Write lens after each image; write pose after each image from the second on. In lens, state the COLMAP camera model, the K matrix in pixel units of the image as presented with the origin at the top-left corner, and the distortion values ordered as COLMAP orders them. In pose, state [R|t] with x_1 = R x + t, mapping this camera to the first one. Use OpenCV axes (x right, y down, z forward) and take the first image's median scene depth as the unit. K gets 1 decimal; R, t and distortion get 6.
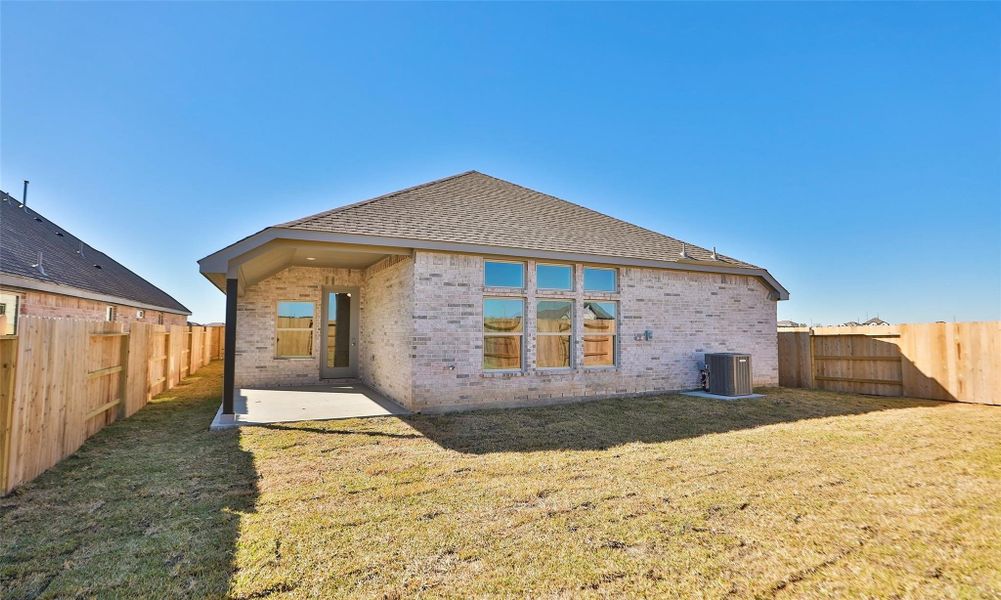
lens RADIAL K [[485.9, 0, 500.5], [0, 485.9, 300.0], [0, 0, 1]] dist [-0.041384, 0.013653]
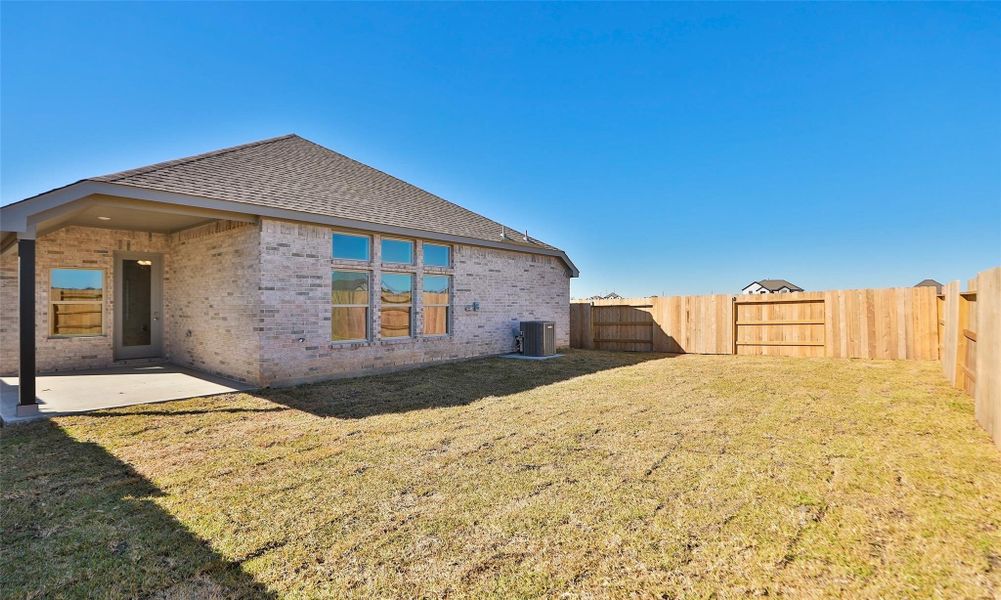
lens RADIAL K [[477.0, 0, 494.7], [0, 477.0, 303.1], [0, 0, 1]] dist [-0.041242, 0.012208]
pose [[0.911871, -0.003913, 0.410459, -0.124424], [-0.021545, 0.998120, 0.057379, 0.000957], [-0.409911, -0.061165, 0.910072, -0.029876]]
